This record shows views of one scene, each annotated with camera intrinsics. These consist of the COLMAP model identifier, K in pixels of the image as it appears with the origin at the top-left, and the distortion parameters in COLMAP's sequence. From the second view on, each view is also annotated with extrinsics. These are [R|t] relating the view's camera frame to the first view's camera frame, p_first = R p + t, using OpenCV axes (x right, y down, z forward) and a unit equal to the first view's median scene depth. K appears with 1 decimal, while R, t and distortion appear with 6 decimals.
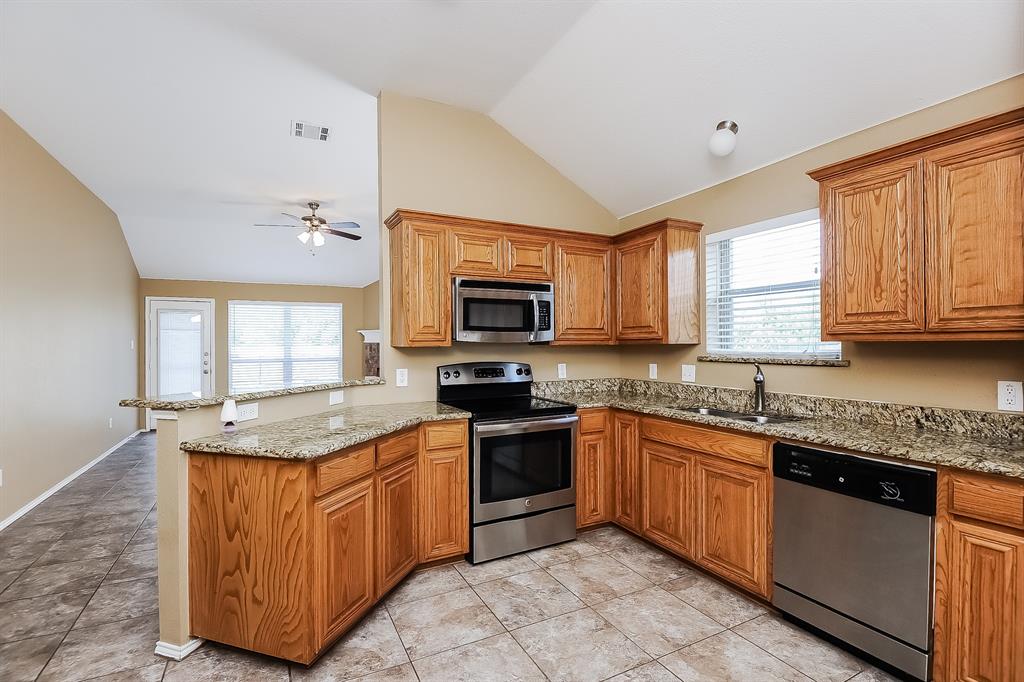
lens RADIAL K [[468.2, 0, 506.1], [0, 468.2, 345.7], [0, 0, 1]] dist [-0.002342, -0.004794]
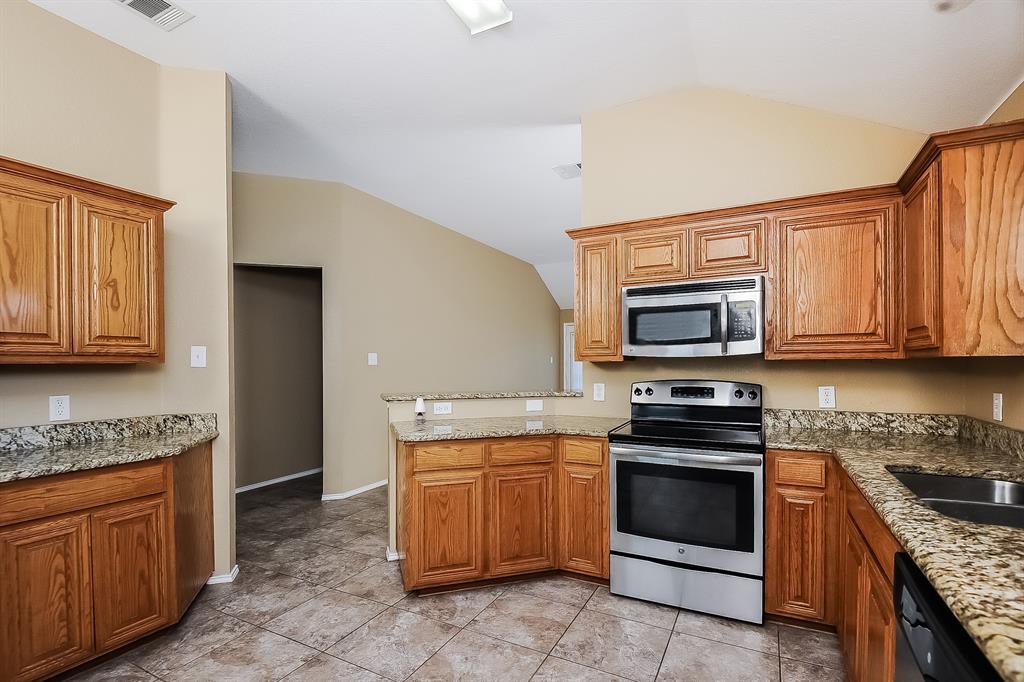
lens RADIAL K [[468.2, 0, 495.0], [0, 468.2, 367.0], [0, 0, 1]] dist [-0.002342, -0.004794]
pose [[0.581114, 0.009870, -0.813762, 0.511674], [-0.002017, 0.999941, 0.010687, 0.003885], [0.813819, -0.004569, 0.581100, 0.247991]]
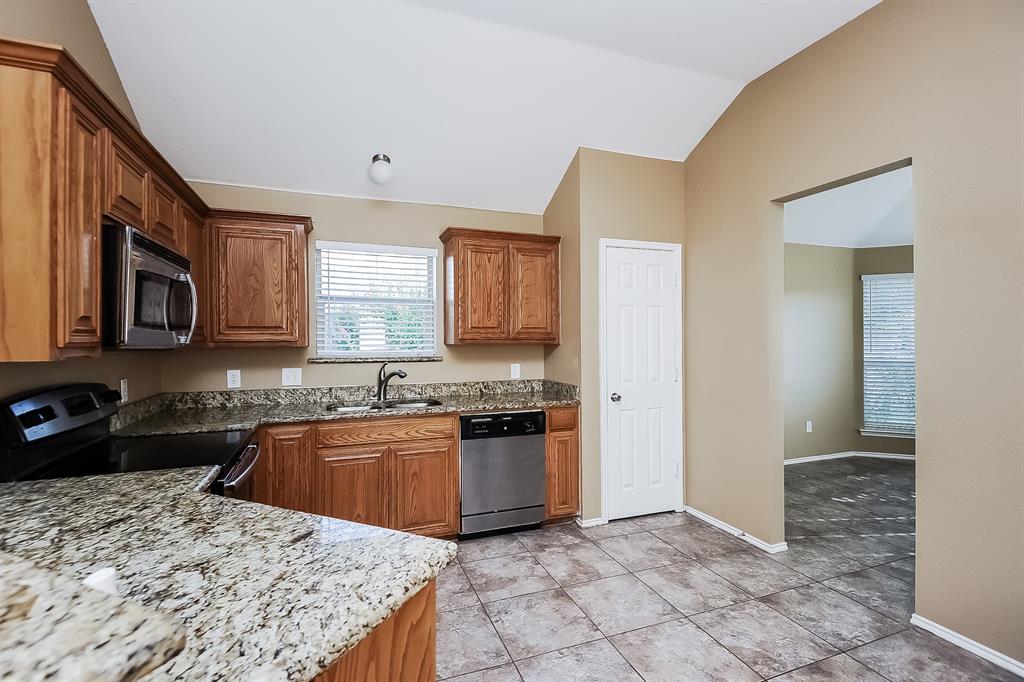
lens RADIAL K [[468.2, 0, 507.1], [0, 468.2, 332.4], [0, 0, 1]] dist [-0.002342, -0.004794]
pose [[0.108558, 0.015485, 0.993970, -0.589451], [0.005693, 0.999853, -0.016198, -0.016009], [-0.994074, 0.007418, 0.108454, 0.512113]]
